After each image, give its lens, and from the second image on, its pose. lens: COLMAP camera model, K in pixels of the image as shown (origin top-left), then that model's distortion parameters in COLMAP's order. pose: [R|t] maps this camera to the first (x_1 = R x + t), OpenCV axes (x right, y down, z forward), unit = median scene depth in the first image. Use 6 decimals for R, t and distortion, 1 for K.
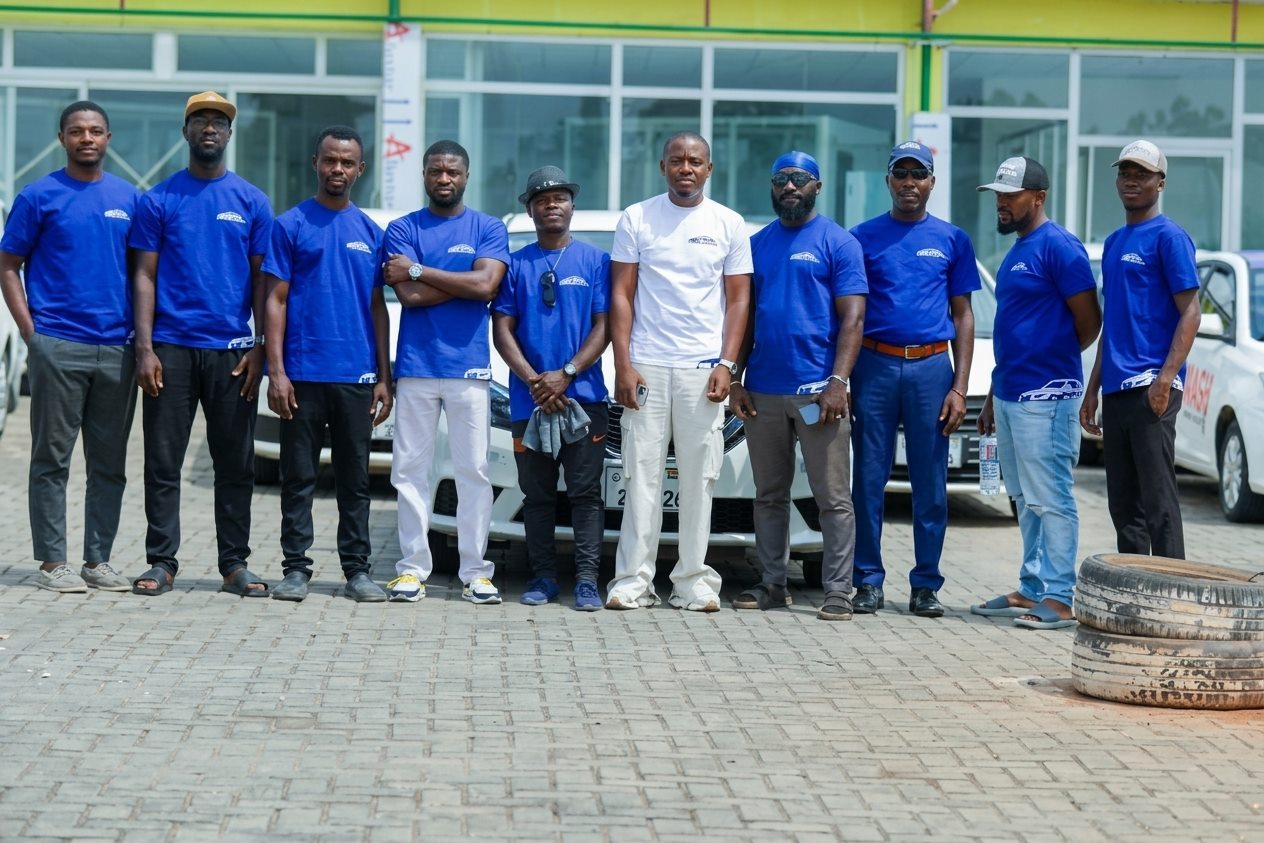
lens RADIAL K [[2419.0, 0, 632.0], [0, 2419.0, 421.5], [0, 0, 1]] dist [-0.035470, 0.306611]
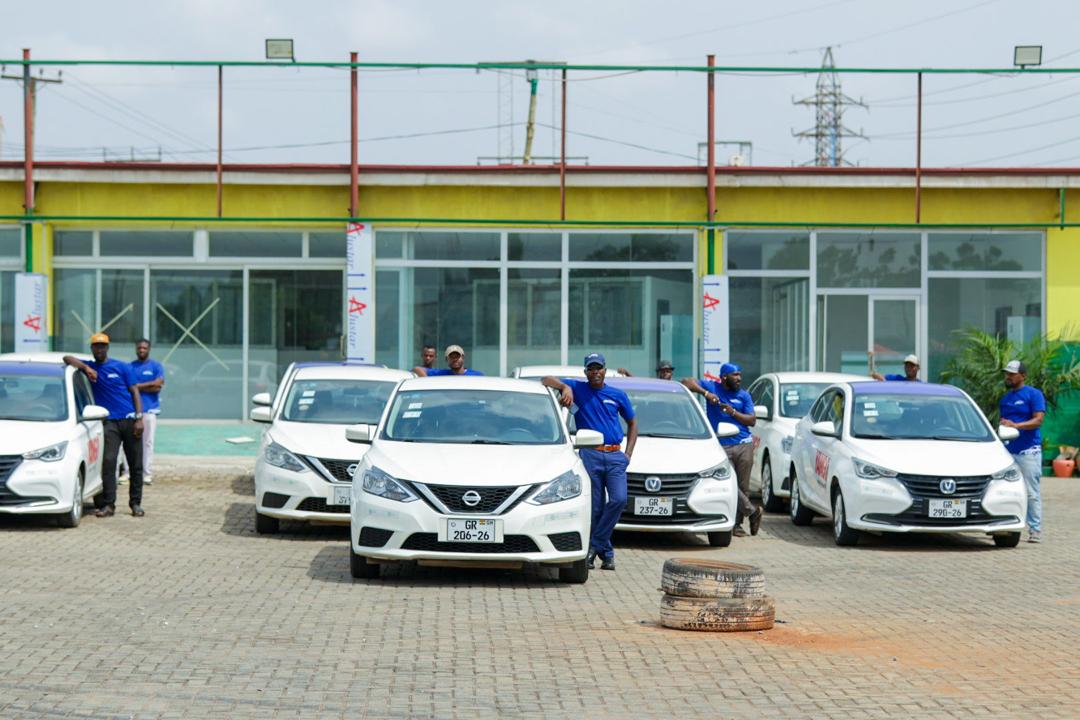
lens RADIAL K [[2373.9, 0, 540.0], [0, 2373.9, 360.0], [0, 0, 1]] dist [-0.001416, 0.290511]
pose [[0.999026, -0.020365, -0.039145, 0.105220], [0.018506, 0.998711, -0.047264, -0.012948], [0.040057, 0.046494, 0.998115, -0.663039]]
